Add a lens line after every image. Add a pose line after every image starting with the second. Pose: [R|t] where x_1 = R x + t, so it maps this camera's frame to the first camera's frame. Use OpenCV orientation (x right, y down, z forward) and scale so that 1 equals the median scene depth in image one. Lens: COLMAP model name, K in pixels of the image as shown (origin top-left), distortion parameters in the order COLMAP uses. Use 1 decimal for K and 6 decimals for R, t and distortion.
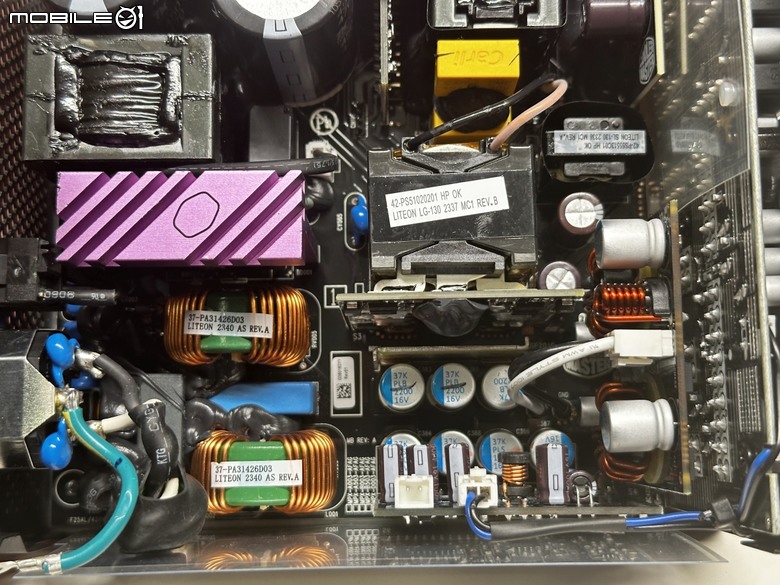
lens RADIAL K [[1114.2, 0, 390.0], [0, 1114.2, 292.5], [0, 0, 1]] dist [0.170020, -0.439220]
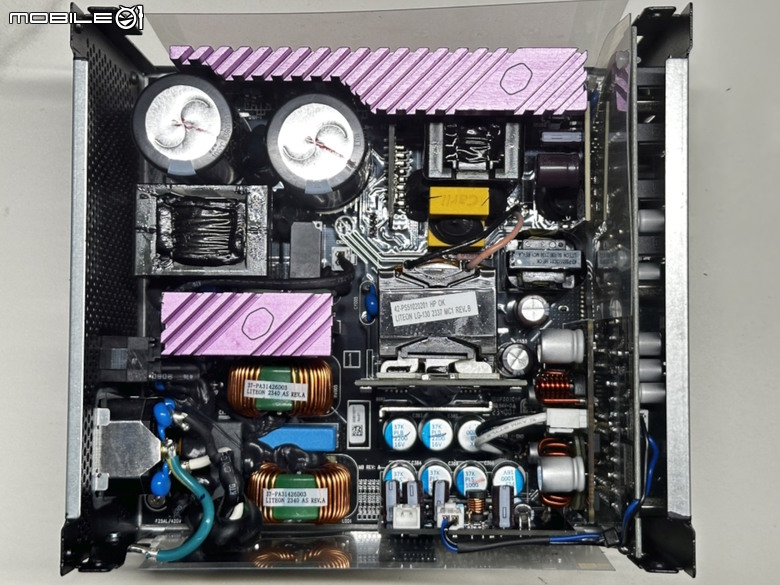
lens RADIAL K [[1237.9, 0, 393.1], [0, 1237.9, 272.3], [0, 0, 1]] dist [0.063401, 0.004876]
pose [[0.999850, 0.017257, -0.001621, 0.001288], [-0.017129, 0.998075, 0.059610, -0.217031], [0.002647, -0.059574, 0.998220, -0.540486]]
